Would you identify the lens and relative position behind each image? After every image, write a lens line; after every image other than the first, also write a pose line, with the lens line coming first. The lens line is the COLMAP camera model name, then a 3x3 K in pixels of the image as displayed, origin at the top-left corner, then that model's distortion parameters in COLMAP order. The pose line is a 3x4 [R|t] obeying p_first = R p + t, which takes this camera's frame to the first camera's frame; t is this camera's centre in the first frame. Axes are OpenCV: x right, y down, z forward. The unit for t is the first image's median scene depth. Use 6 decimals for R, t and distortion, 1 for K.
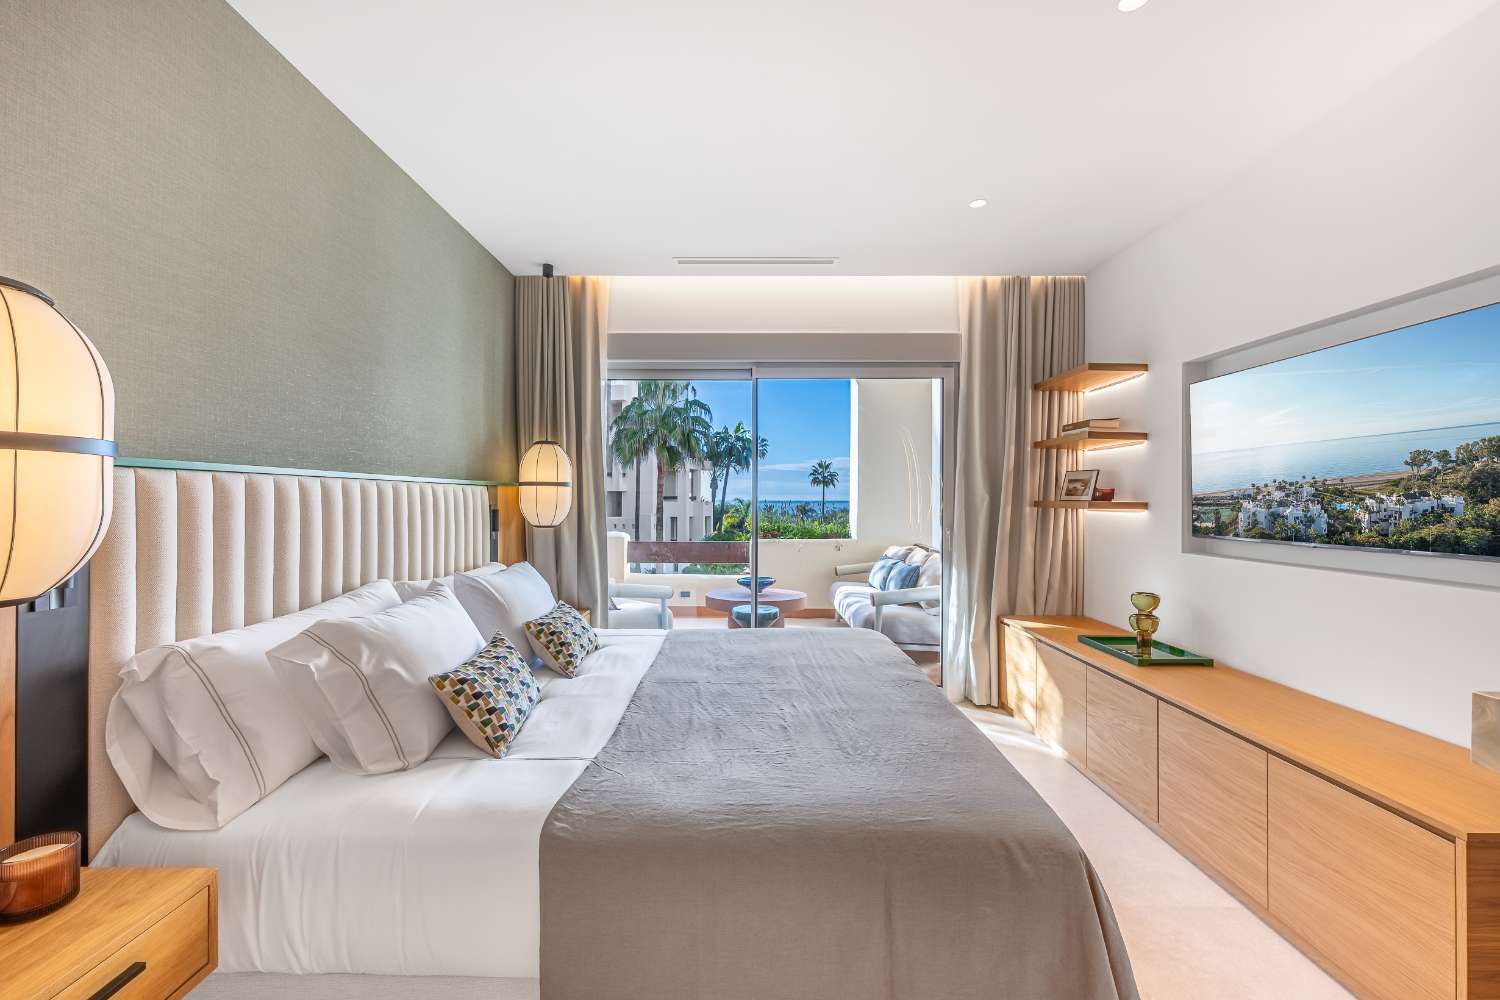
lens RADIAL K [[633.1, 0, 737.4], [0, 633.1, 505.9], [0, 0, 1]] dist [0.002133, 0.000876]
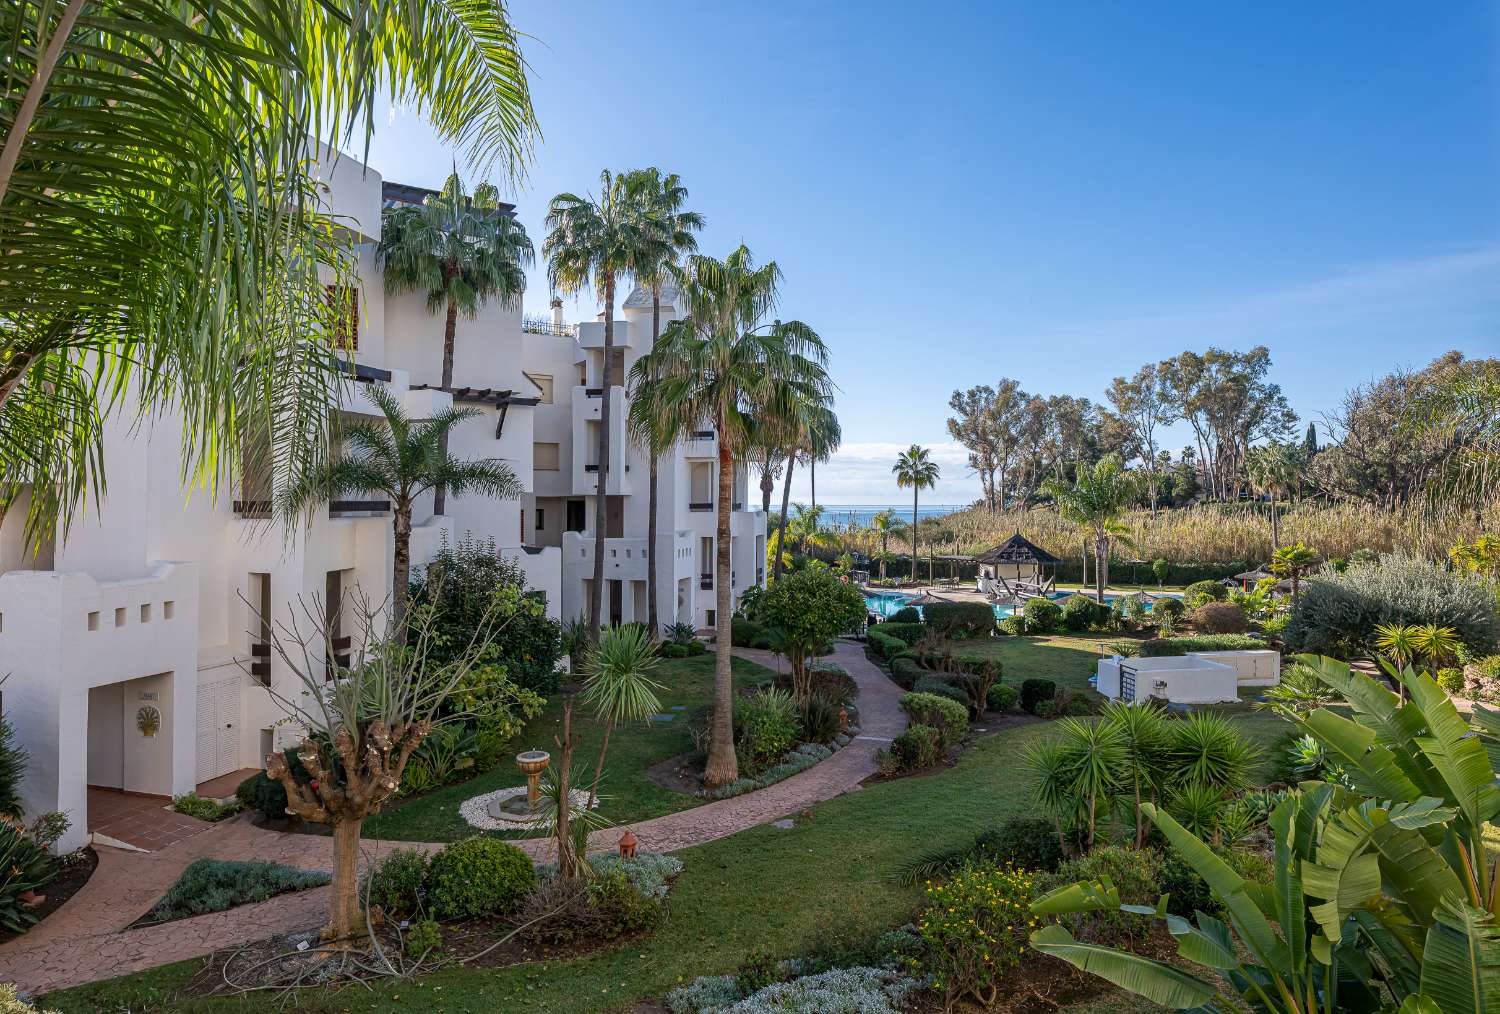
lens RADIAL K [[861.4, 0, 751.3], [0, 861.4, 515.0], [0, 0, 1]] dist [-0.009798, 0.007601]
pose [[0.999990, -0.004064, -0.001830, -0.564334], [0.004072, 0.999983, 0.004084, -0.073405], [0.001813, -0.004092, 0.999990, 1.664509]]
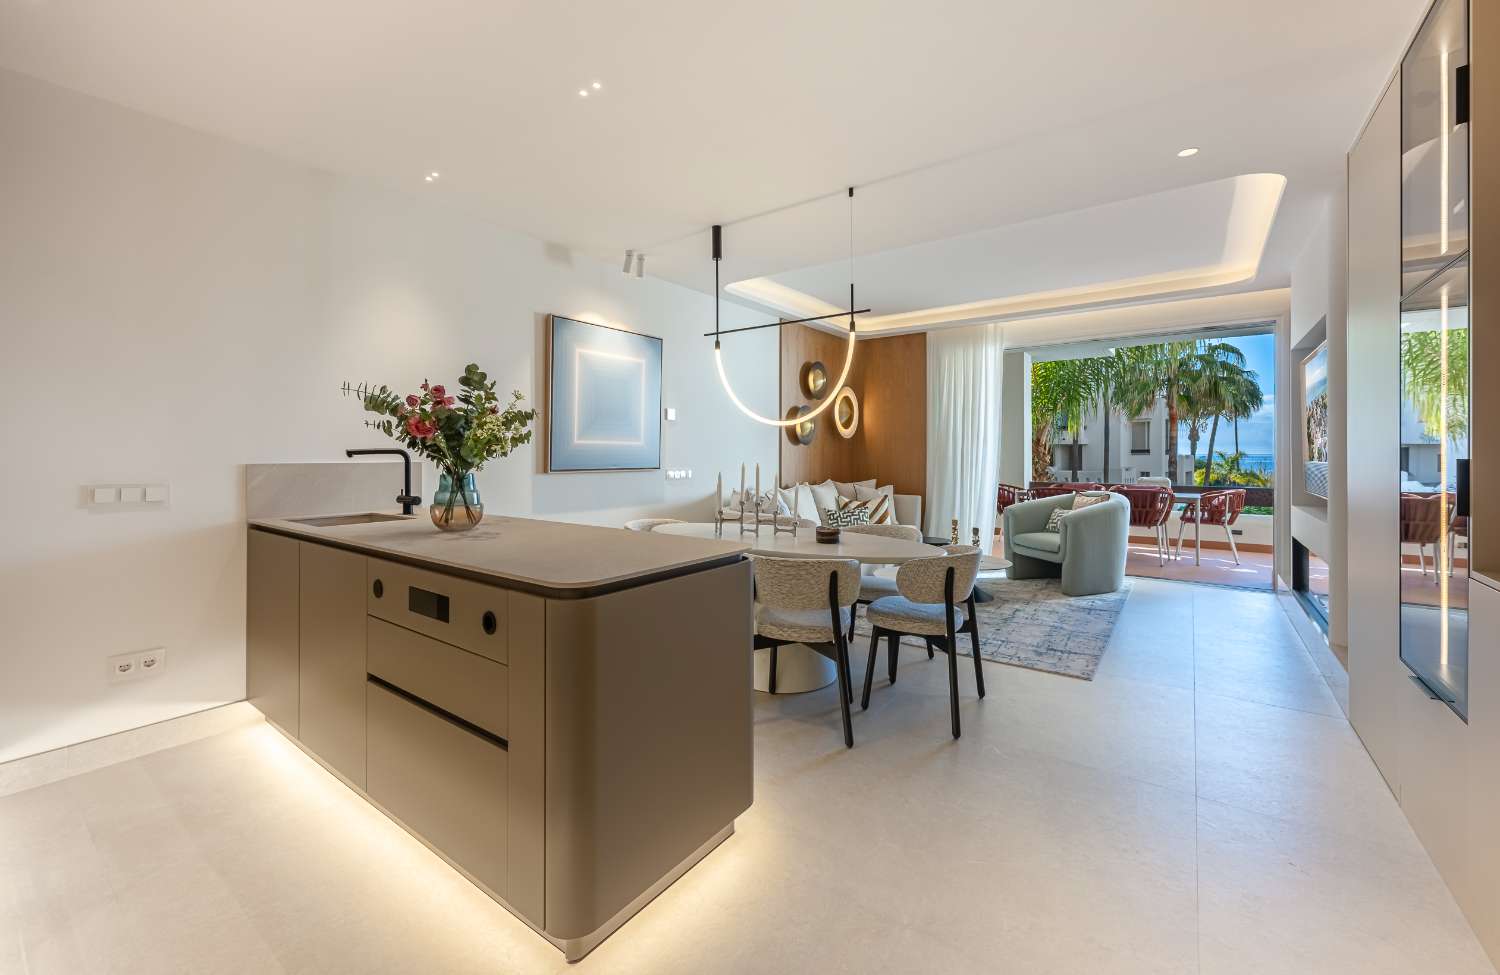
lens RADIAL K [[607.8, 0, 727.4], [0, 607.8, 454.3], [0, 0, 1]] dist [0.000349, 0.000428]
pose [[0.809661, -0.003548, -0.586887, -0.730721], [-0.002063, 0.999958, -0.008890, 0.009508], [0.586894, 0.008409, 0.809620, -0.778328]]
